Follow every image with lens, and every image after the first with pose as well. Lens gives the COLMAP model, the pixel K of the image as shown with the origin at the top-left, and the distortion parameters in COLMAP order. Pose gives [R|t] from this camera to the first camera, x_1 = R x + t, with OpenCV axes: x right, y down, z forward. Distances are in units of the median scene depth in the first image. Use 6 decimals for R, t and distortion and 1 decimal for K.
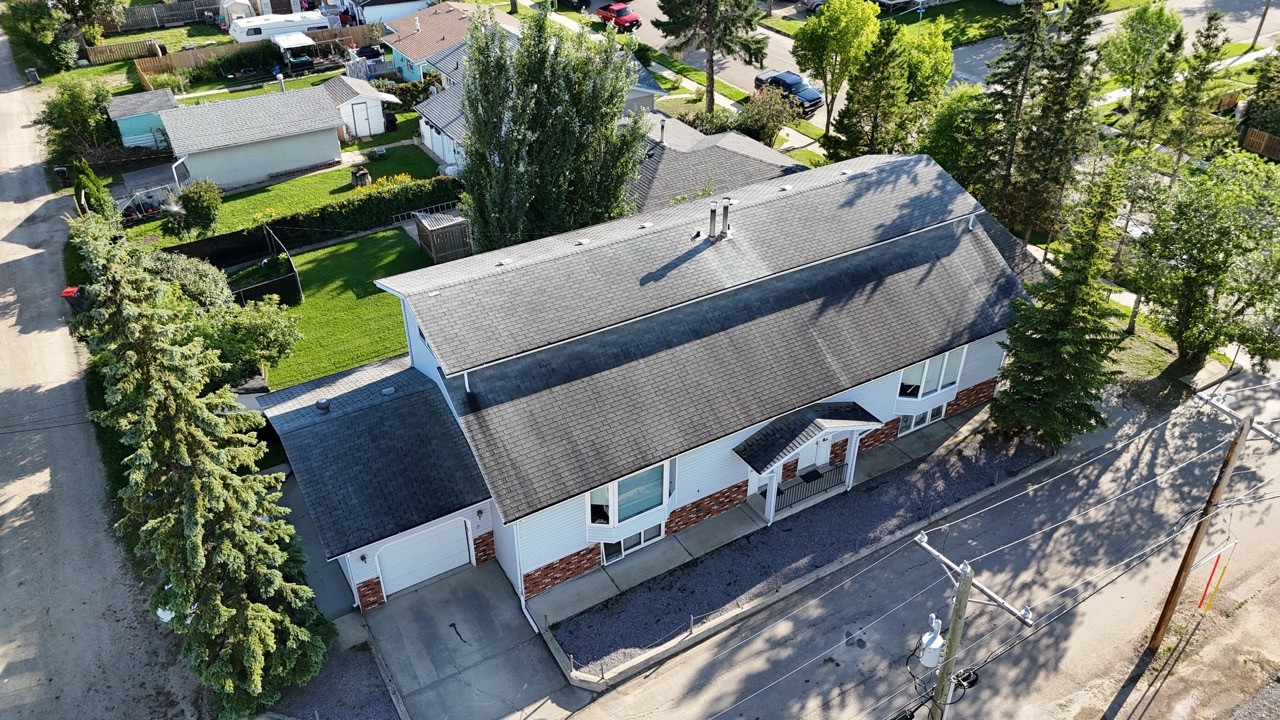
lens RADIAL K [[934.7, 0, 642.8], [0, 934.7, 353.1], [0, 0, 1]] dist [0.158383, -0.261312]
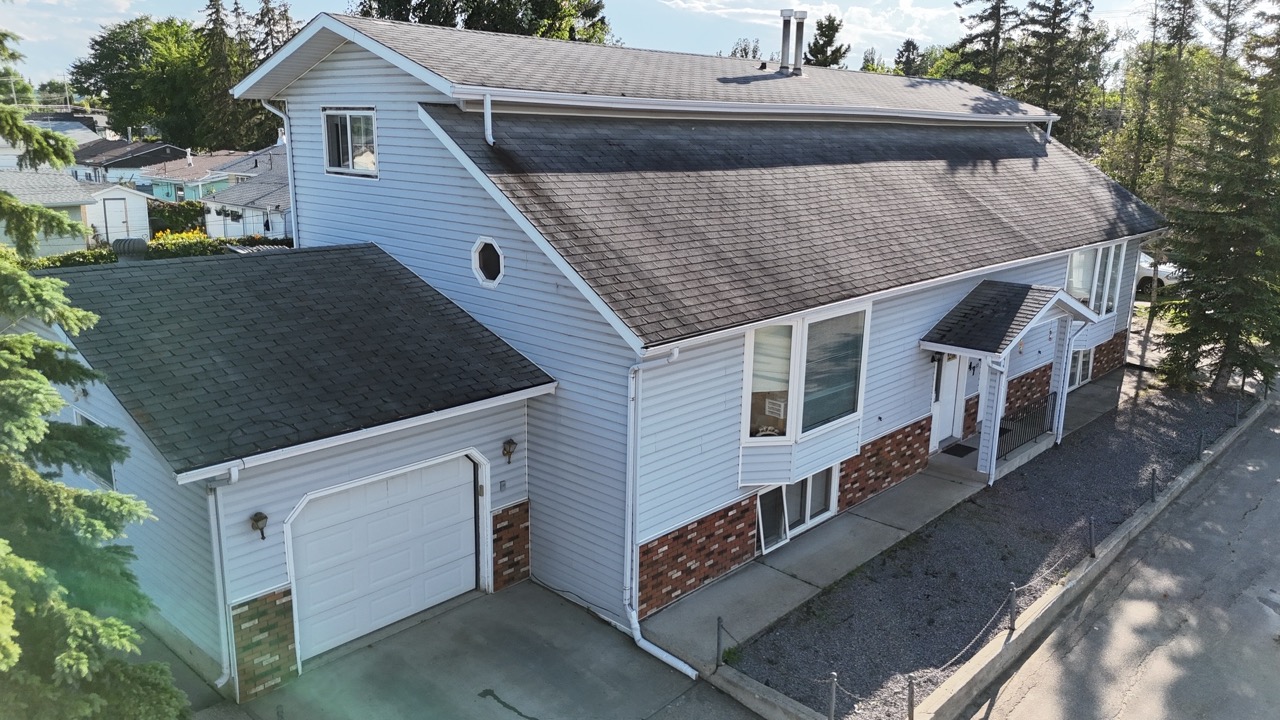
lens RADIAL K [[934.7, 0, 642.8], [0, 934.7, 353.1], [0, 0, 1]] dist [0.158383, -0.261312]
pose [[0.960354, -0.053653, 0.273573, -0.231475], [0.142232, 0.938281, -0.315277, 0.278292], [-0.239773, 0.341688, 0.908712, 0.550834]]
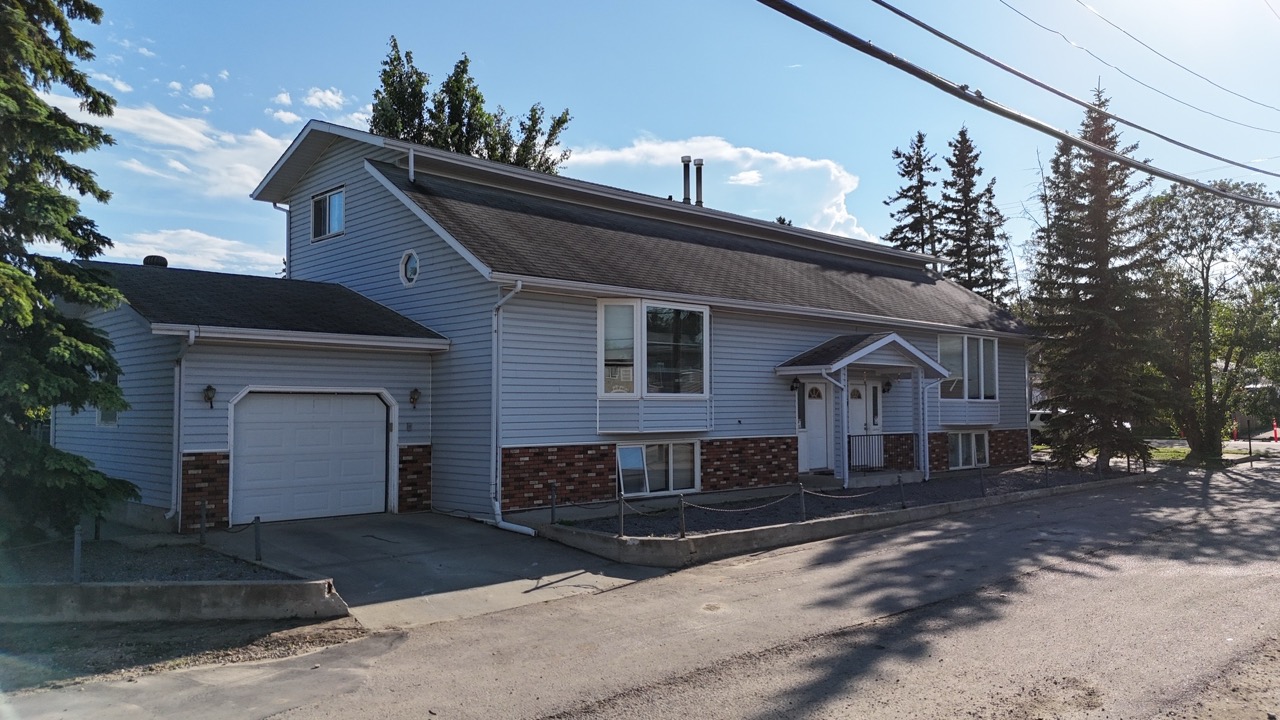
lens RADIAL K [[934.7, 0, 642.8], [0, 934.7, 353.1], [0, 0, 1]] dist [0.158383, -0.261312]
pose [[0.974773, 0.002942, 0.223178, -0.164687], [0.130283, 0.804390, -0.579641, 0.510259], [-0.181227, 0.594095, 0.783714, 0.485935]]
